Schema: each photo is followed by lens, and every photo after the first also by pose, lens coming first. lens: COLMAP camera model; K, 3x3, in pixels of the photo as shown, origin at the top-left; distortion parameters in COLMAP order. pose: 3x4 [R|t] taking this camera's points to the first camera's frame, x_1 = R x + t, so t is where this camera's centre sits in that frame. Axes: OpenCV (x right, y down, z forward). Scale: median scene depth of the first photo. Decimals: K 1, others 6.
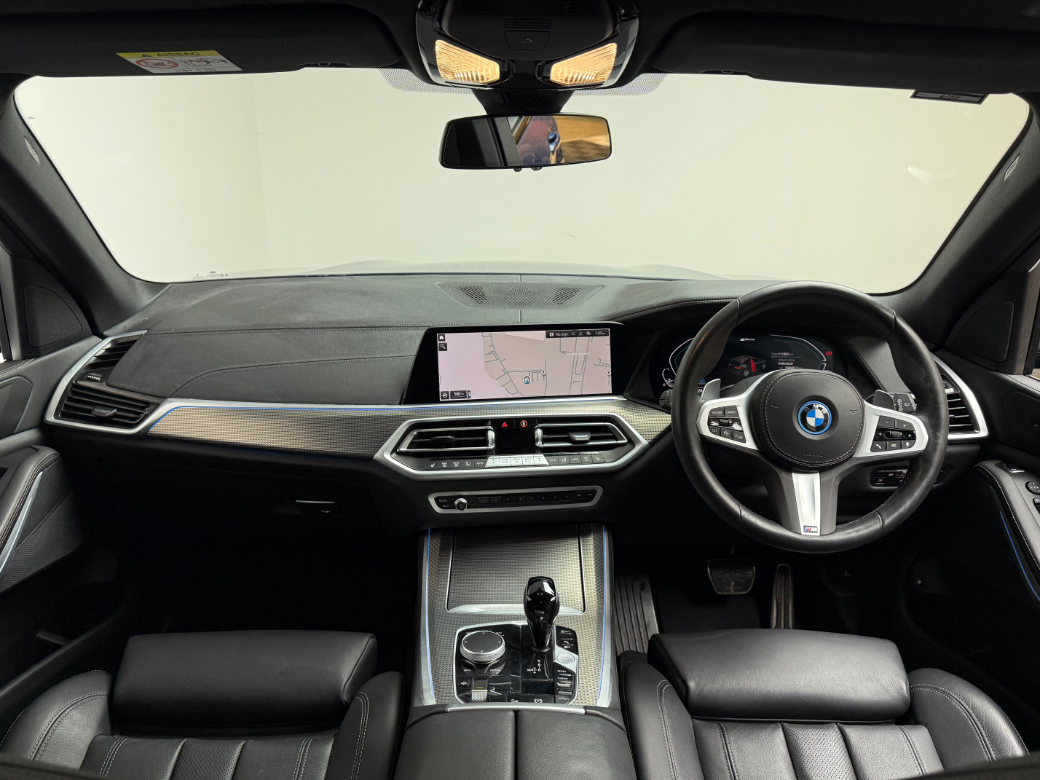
lens RADIAL K [[741.3, 0, 520.0], [0, 741.3, 390.0], [0, 0, 1]] dist [0.114335, -0.202361]
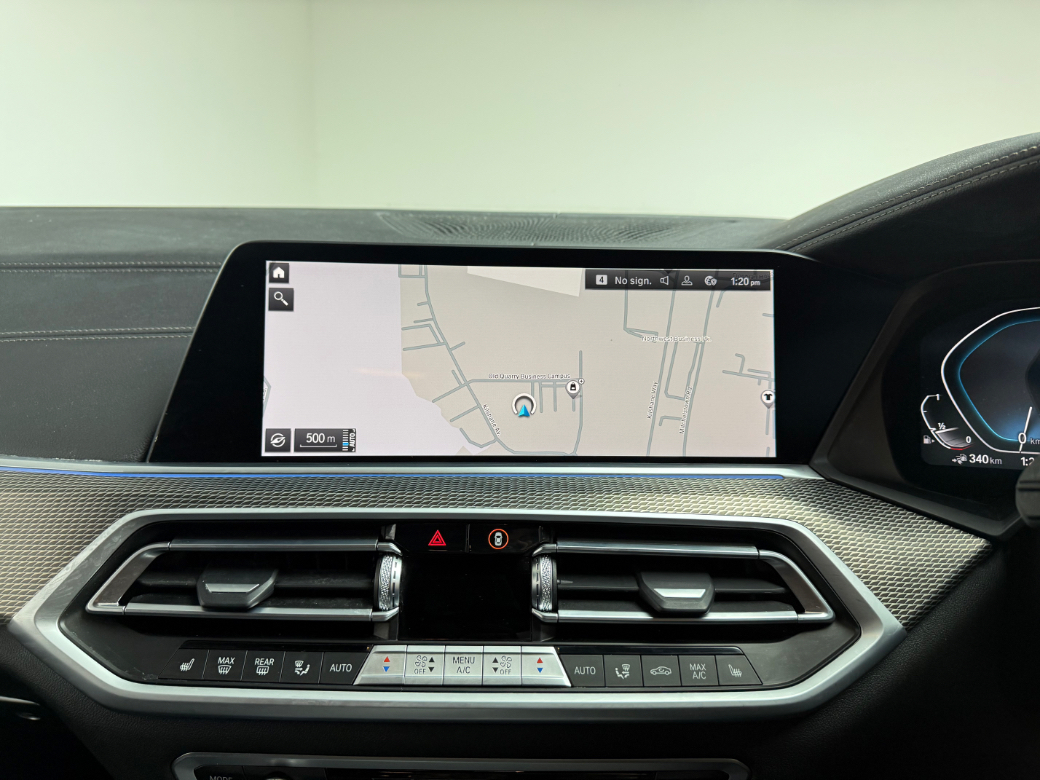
lens RADIAL K [[741.3, 0, 520.0], [0, 741.3, 390.0], [0, 0, 1]] dist [0.114335, -0.202361]
pose [[0.992097, 0.035487, -0.120350, 0.049768], [-0.045140, 0.995895, -0.078454, 0.006112], [0.117071, 0.083266, 0.989627, 0.671802]]
